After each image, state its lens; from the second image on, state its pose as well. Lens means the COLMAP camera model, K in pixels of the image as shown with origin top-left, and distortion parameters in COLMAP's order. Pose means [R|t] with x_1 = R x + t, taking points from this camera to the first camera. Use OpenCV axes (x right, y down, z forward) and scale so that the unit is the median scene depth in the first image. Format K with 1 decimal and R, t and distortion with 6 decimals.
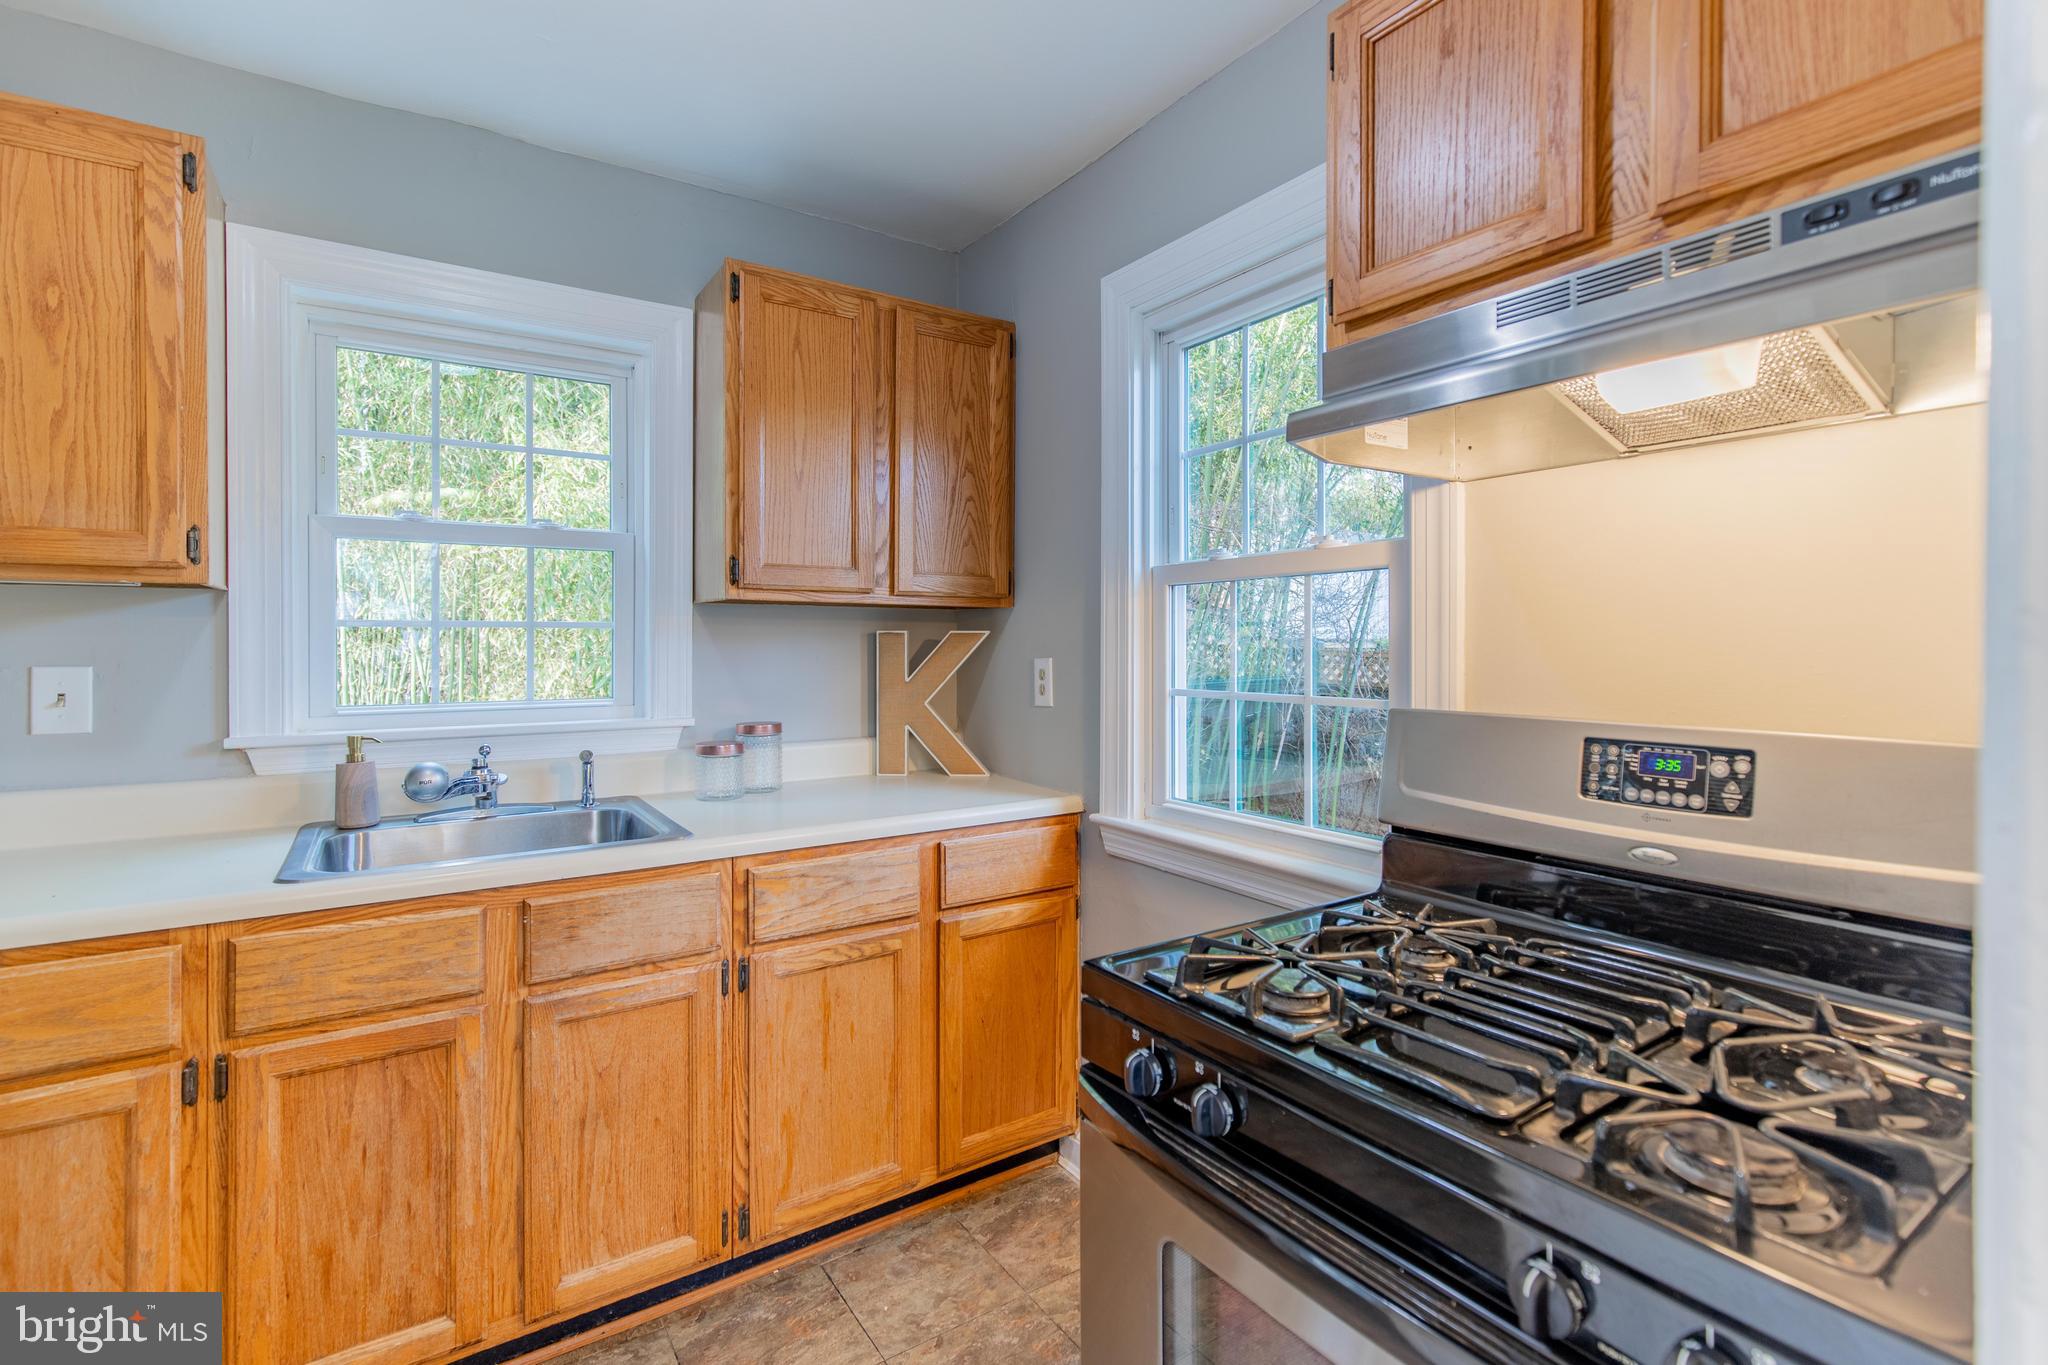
lens RADIAL K [[957.6, 0, 1021.9], [0, 957.6, 647.7], [0, 0, 1]] dist [0.007665, -0.000148]
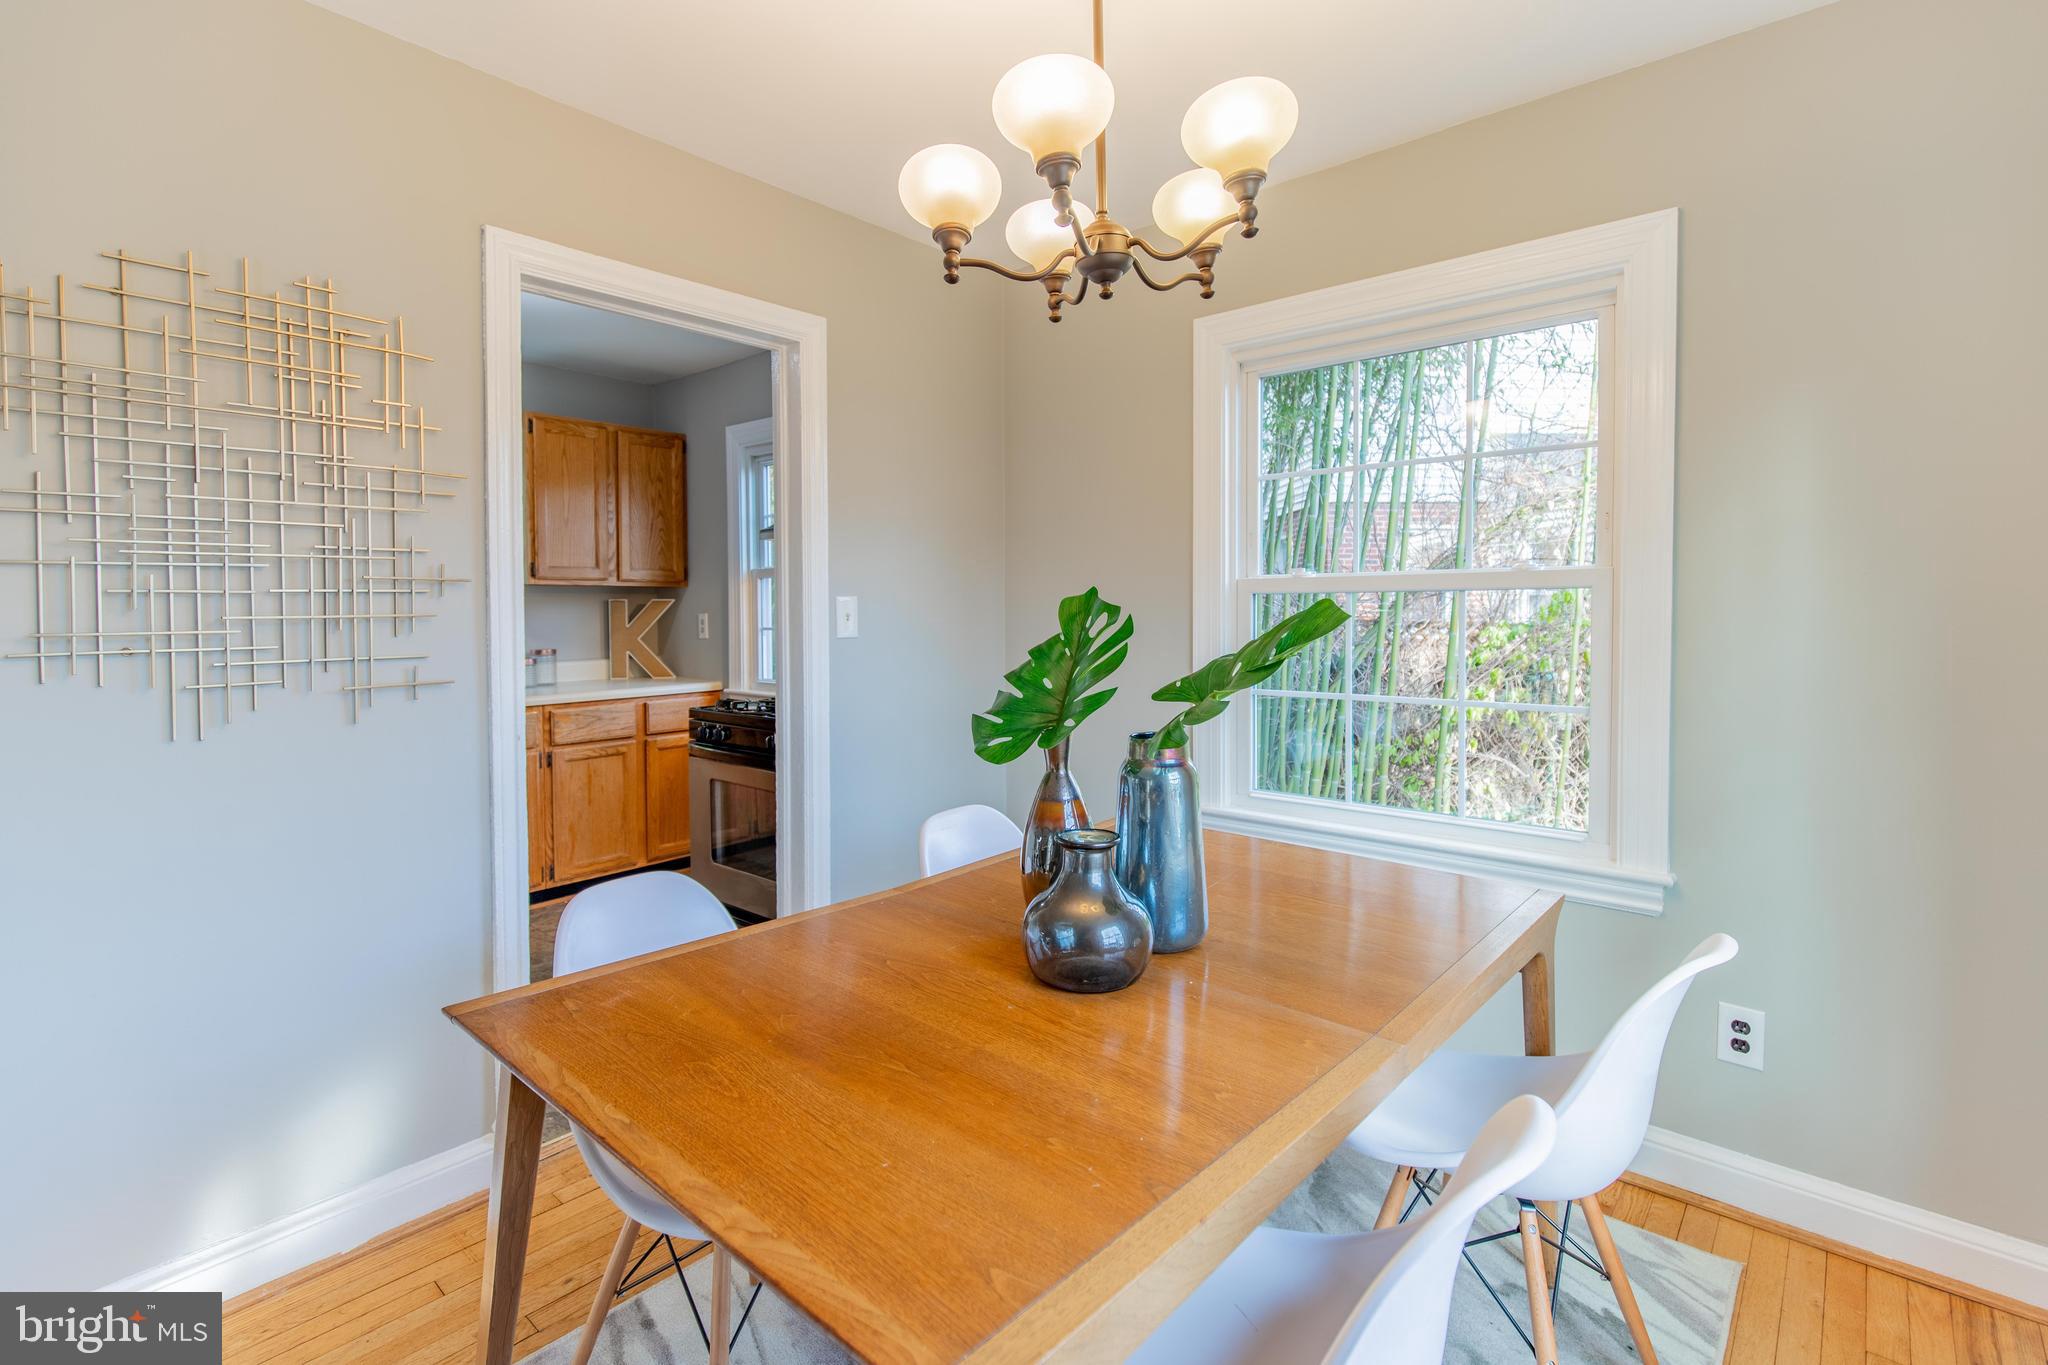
lens RADIAL K [[957.6, 0, 1007.8], [0, 957.6, 631.0], [0, 0, 1]] dist [0.007665, -0.000148]
pose [[0.966485, -0.013824, 0.256350, 0.130336], [0.008178, 0.999700, 0.023078, 0.006856], [-0.256592, -0.020208, 0.966309, -1.104825]]
